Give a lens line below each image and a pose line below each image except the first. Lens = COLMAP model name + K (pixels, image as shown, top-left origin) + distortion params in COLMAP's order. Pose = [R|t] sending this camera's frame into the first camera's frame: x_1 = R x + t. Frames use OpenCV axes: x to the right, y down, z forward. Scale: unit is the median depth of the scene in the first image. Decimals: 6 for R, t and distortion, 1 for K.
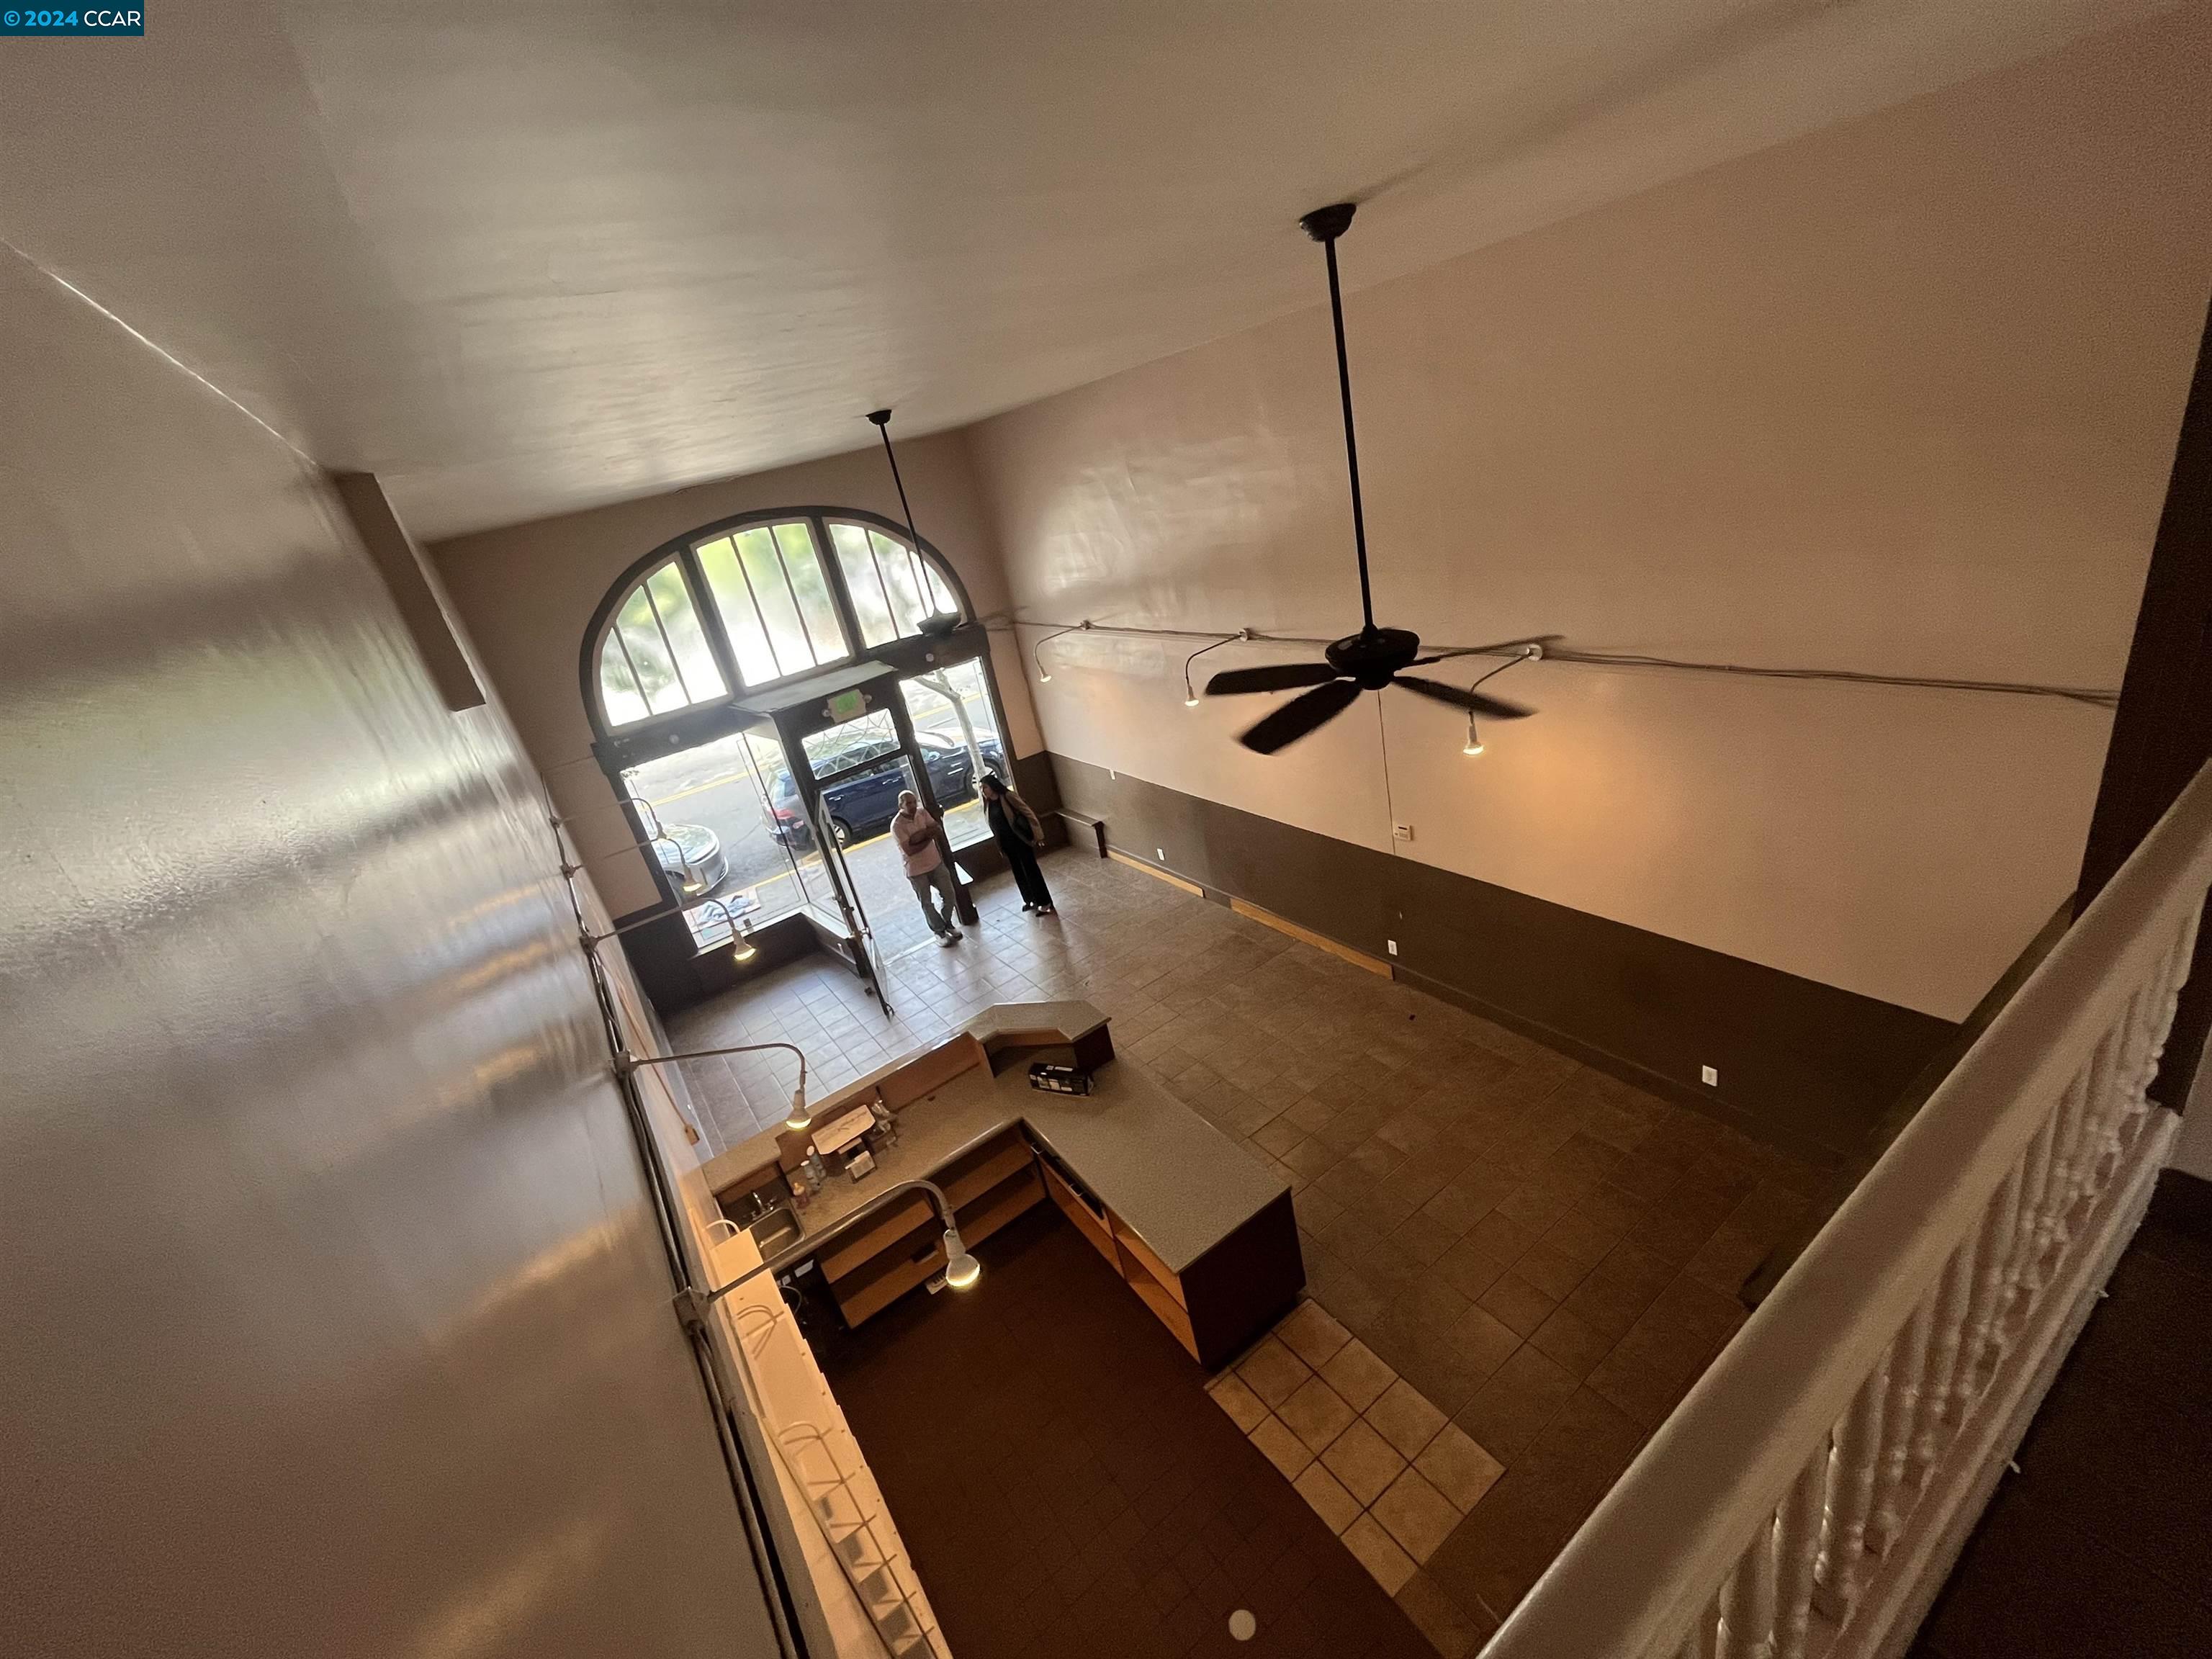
lens RADIAL K [[901.3, 0, 1106.9], [0, 901.3, 818.2], [0, 0, 1]] dist [-0.004515, 0.000180]
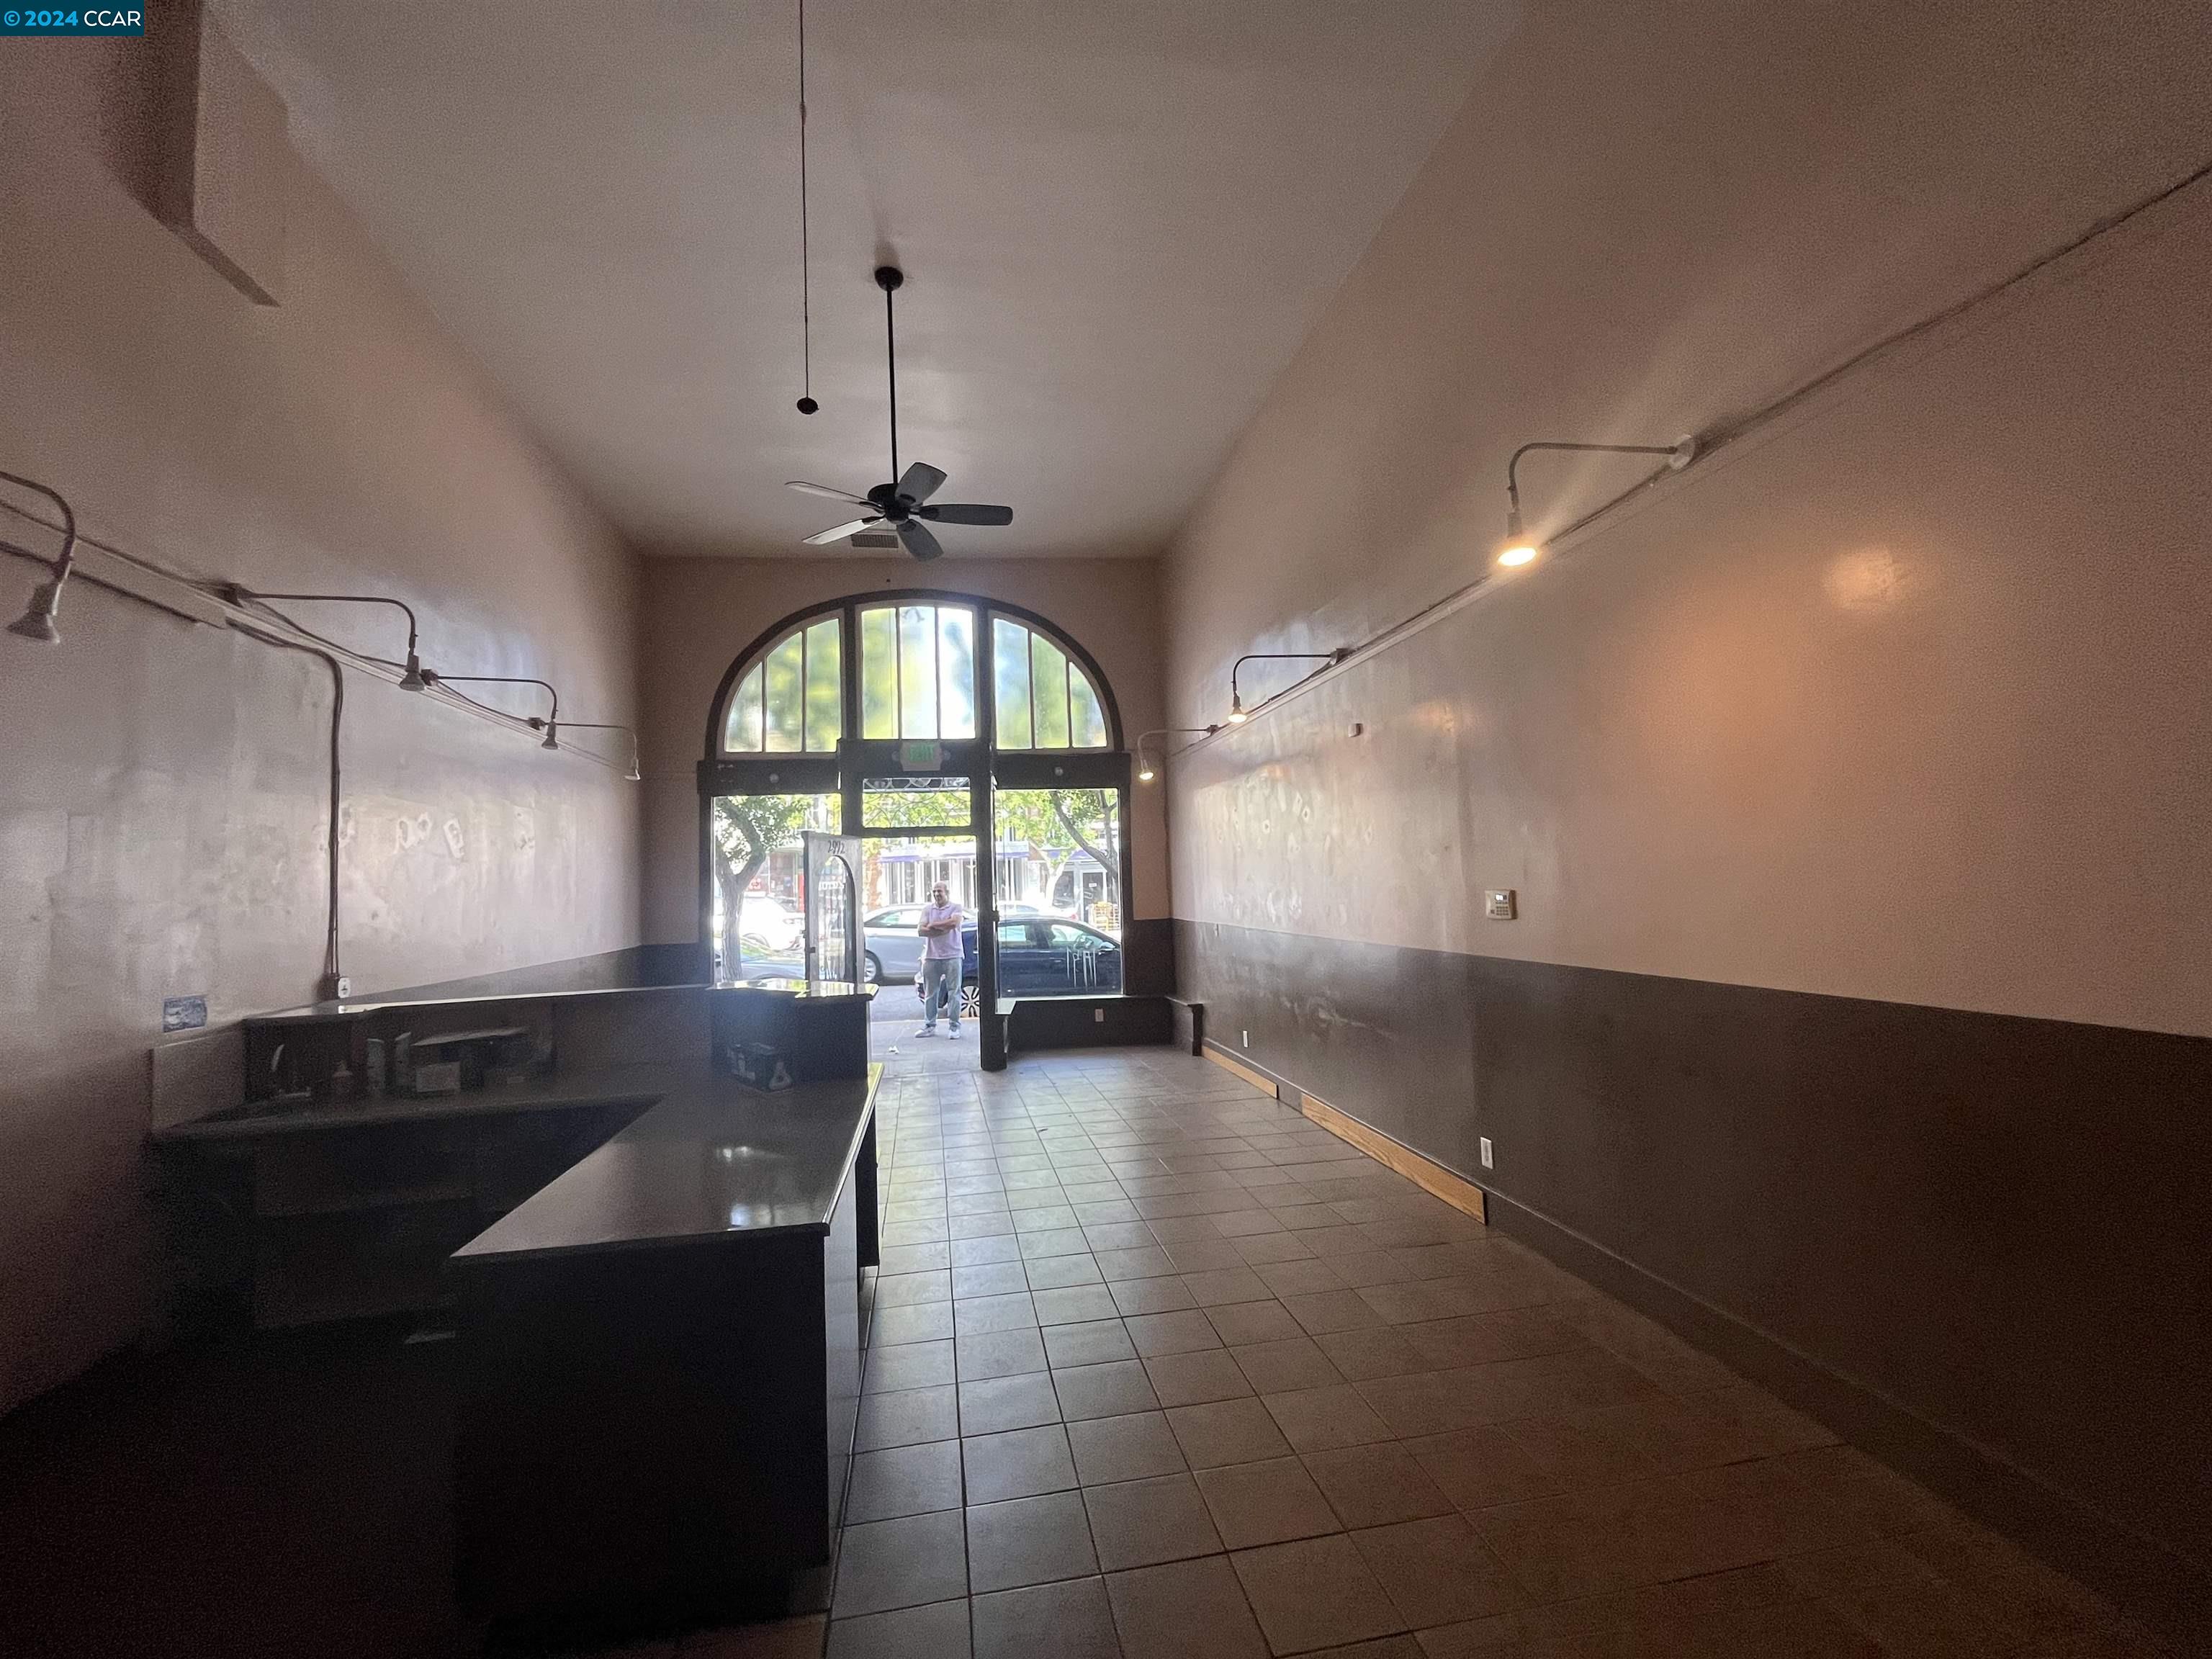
lens RADIAL K [[901.3, 0, 1098.0], [0, 901.3, 834.2], [0, 0, 1]] dist [-0.004515, 0.000180]
pose [[0.899076, 0.154536, -0.409610, 0.226074], [-0.301811, 0.896545, -0.324218, 0.164867], [0.317130, 0.415121, 0.852703, 0.289867]]
